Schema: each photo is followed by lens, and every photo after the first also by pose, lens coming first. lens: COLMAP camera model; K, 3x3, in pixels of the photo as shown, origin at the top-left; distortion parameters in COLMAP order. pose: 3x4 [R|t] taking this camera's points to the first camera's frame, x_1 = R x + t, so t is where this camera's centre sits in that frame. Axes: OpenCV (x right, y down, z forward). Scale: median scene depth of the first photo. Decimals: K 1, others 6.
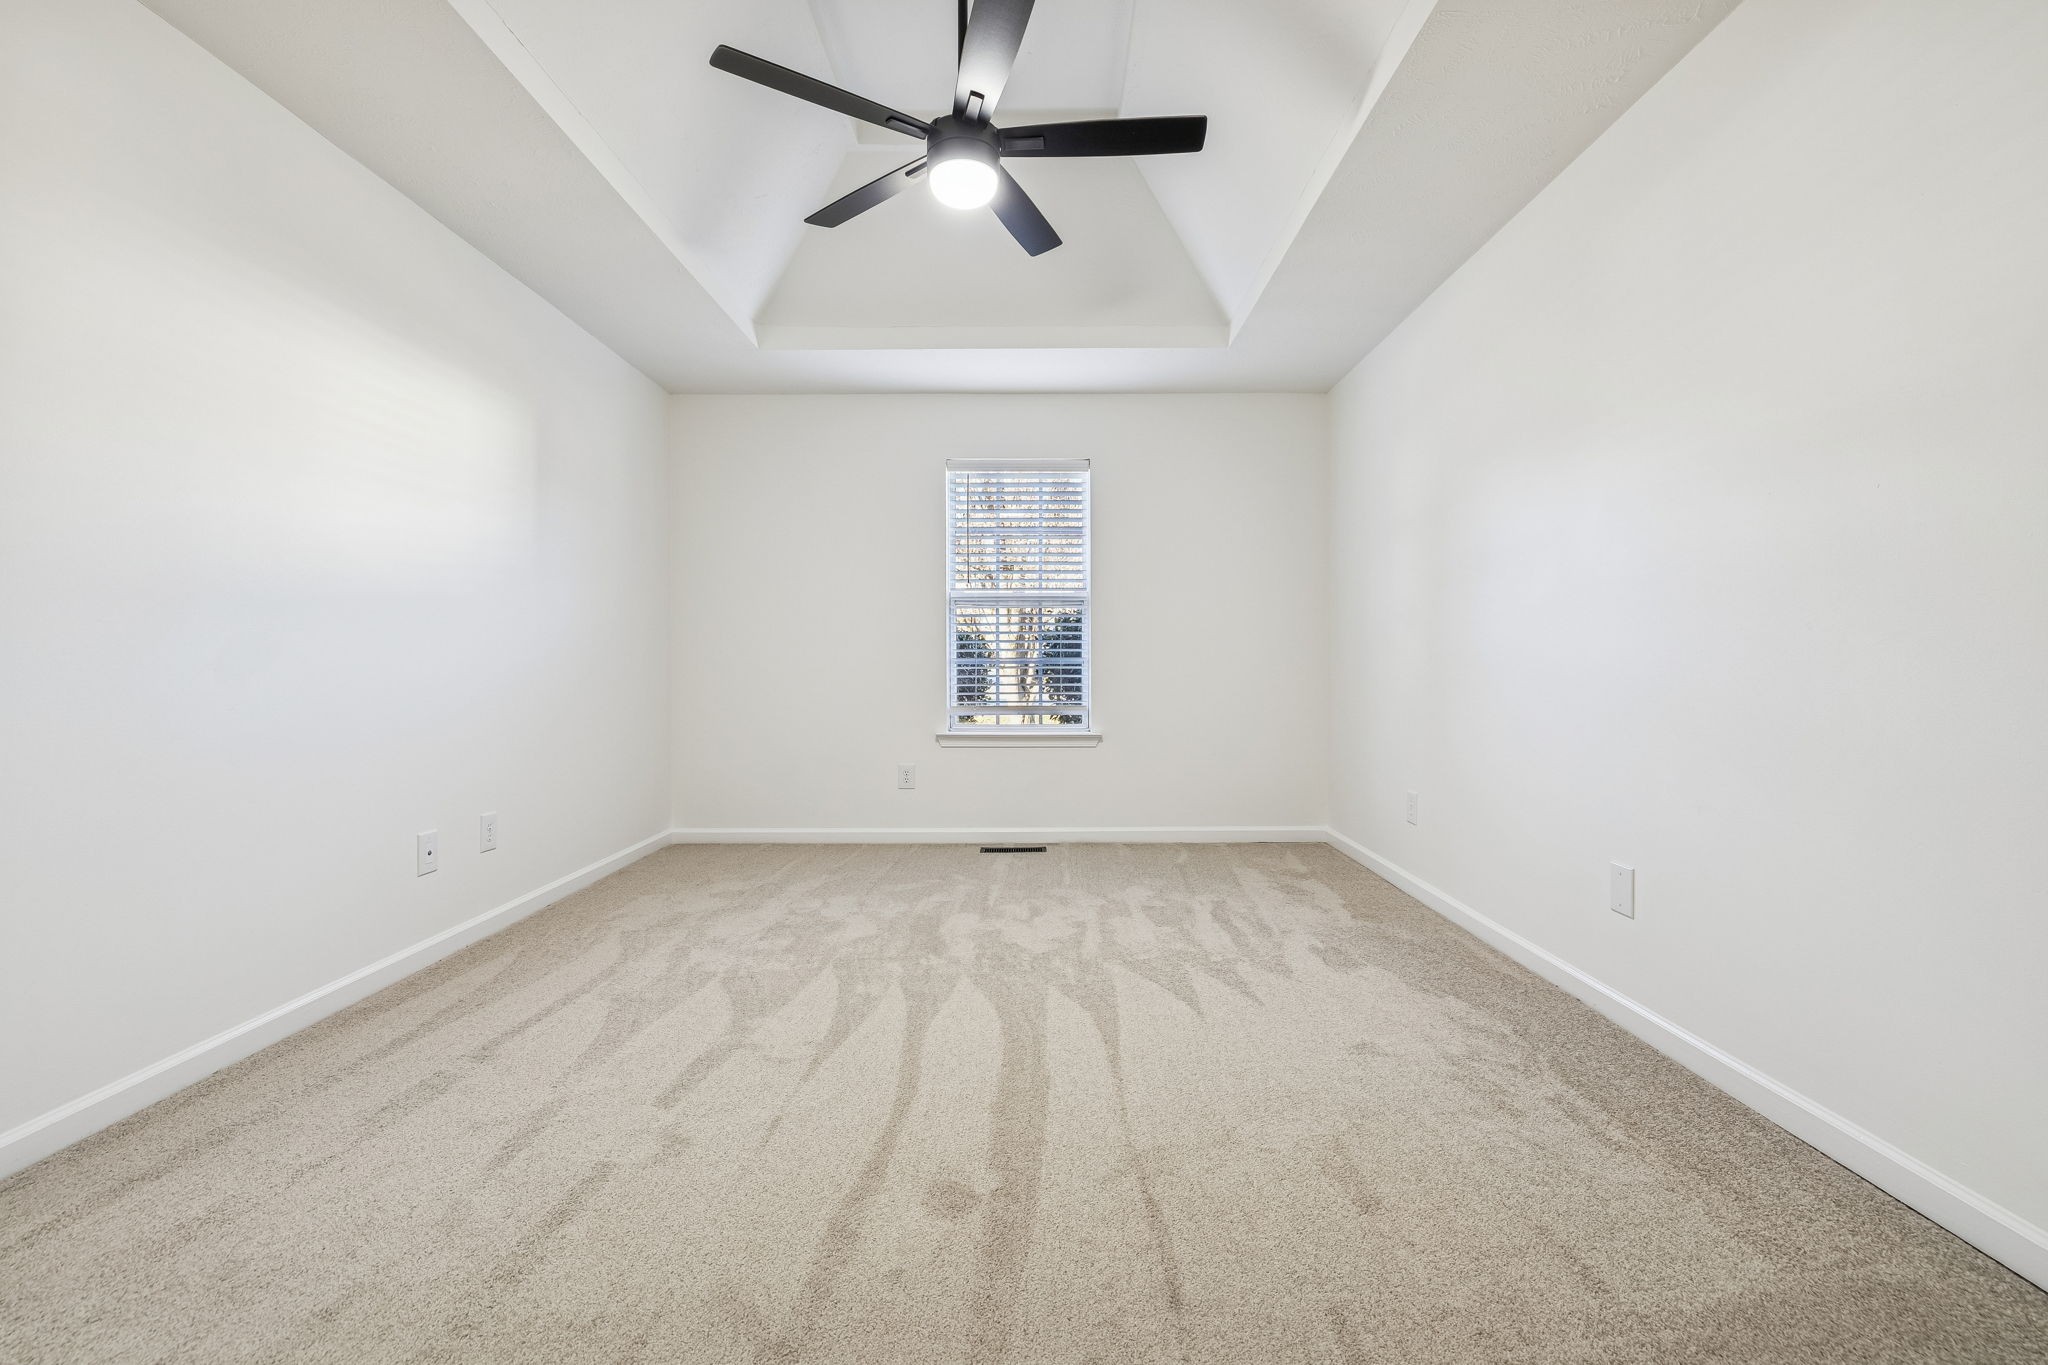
lens RADIAL K [[933.4, 0, 1016.8], [0, 933.4, 669.0], [0, 0, 1]] dist [-0.001964, 0.000468]
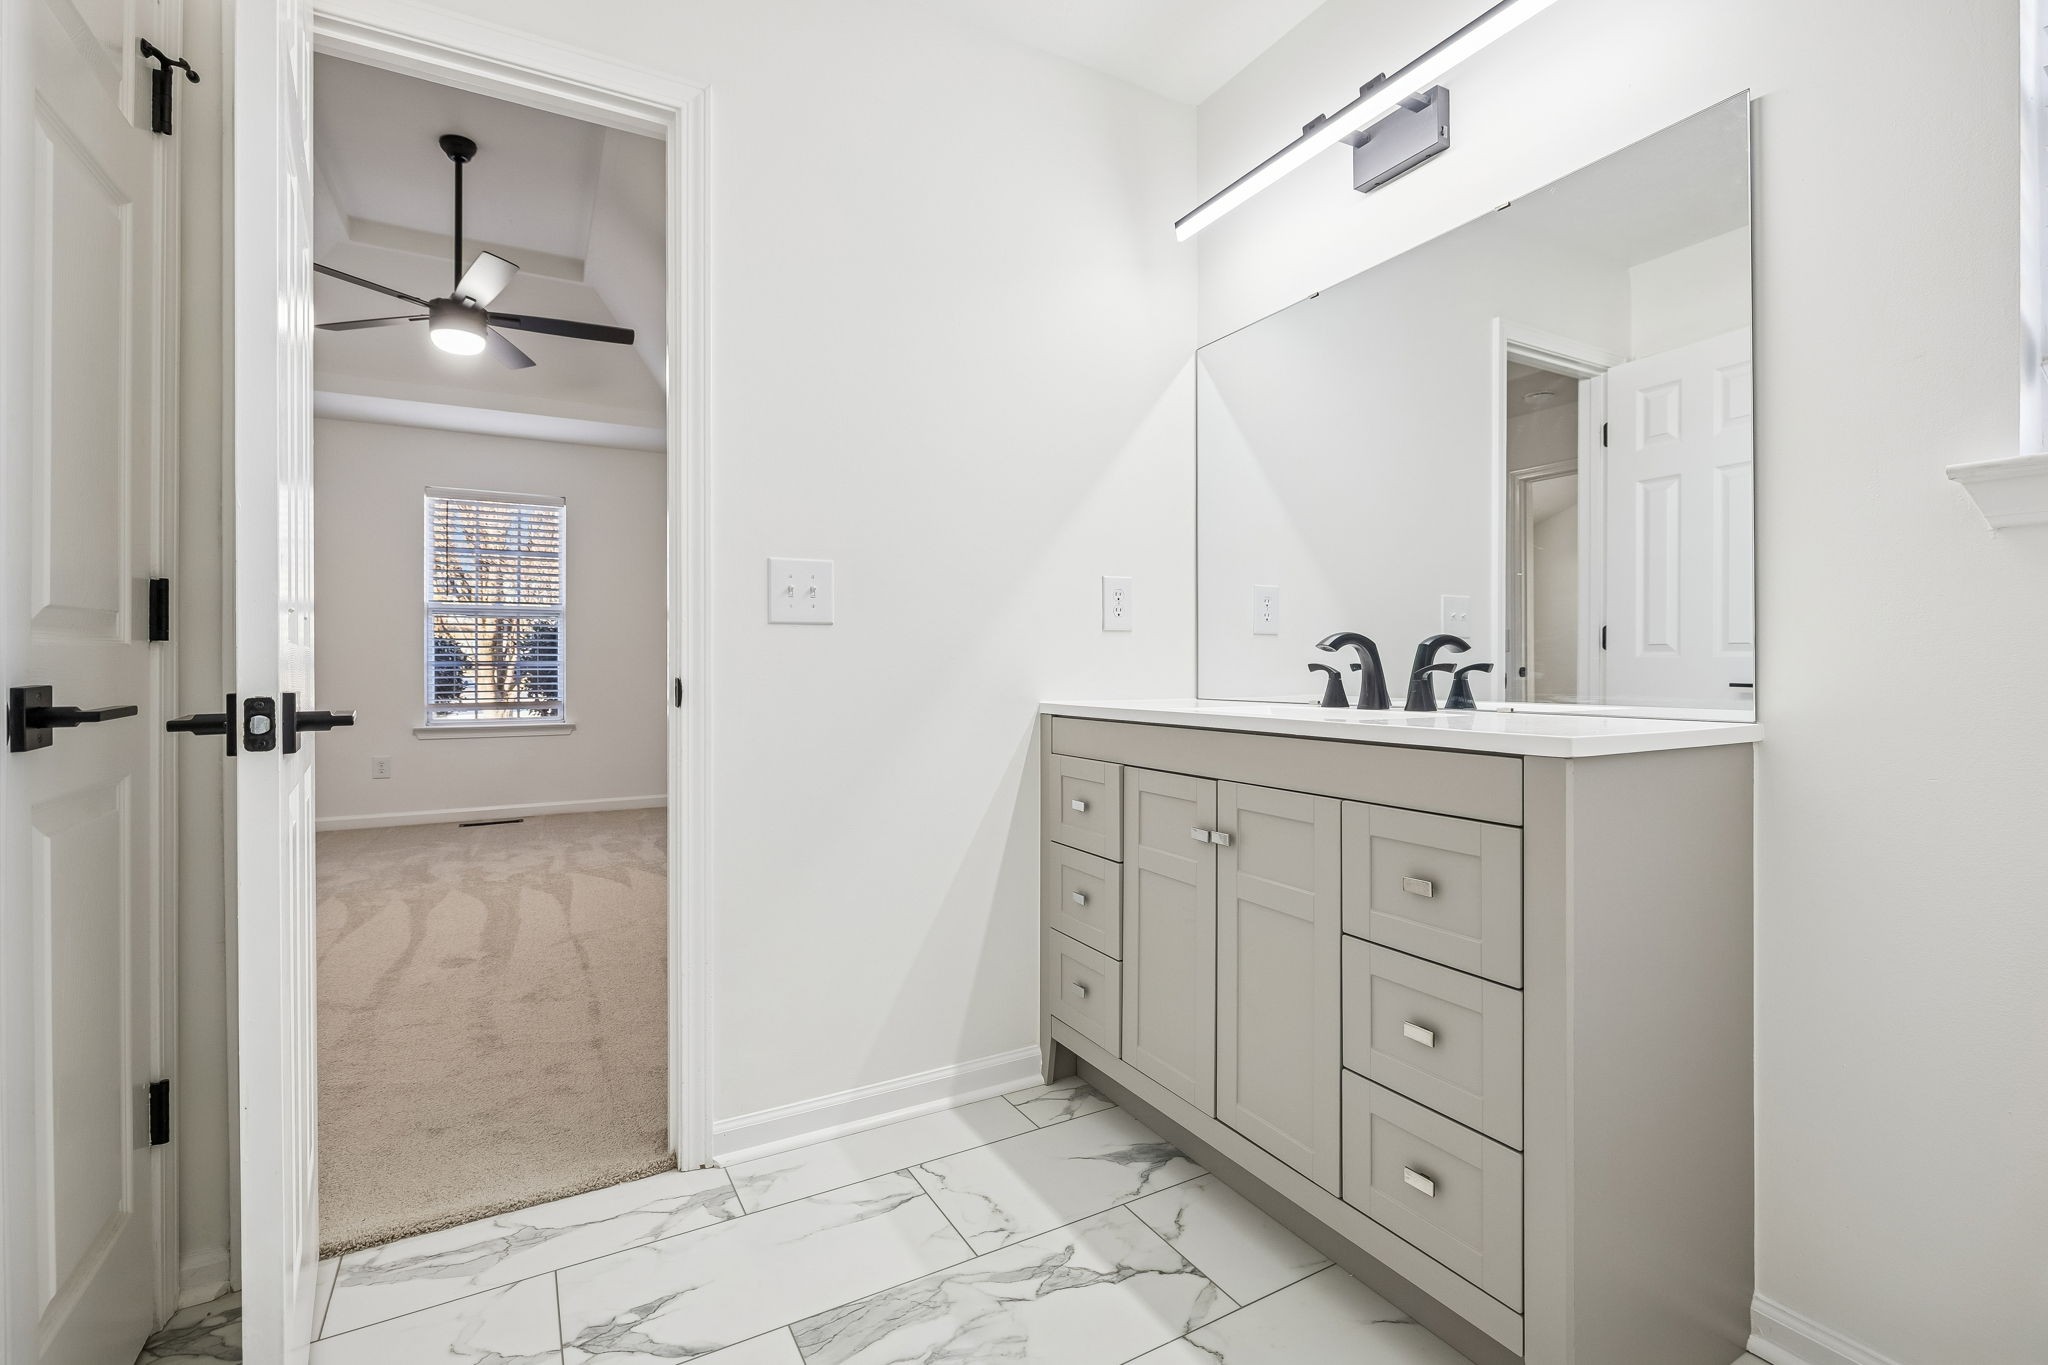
lens RADIAL K [[941.9, 0, 1029.0], [0, 941.9, 659.7], [0, 0, 1]] dist [-0.000003, -0.000236]
pose [[0.868352, 0.003549, 0.495936, -0.004771], [0.002718, 0.999925, -0.011915, 0.002295], [-0.495942, 0.011695, 0.868277, -0.361416]]
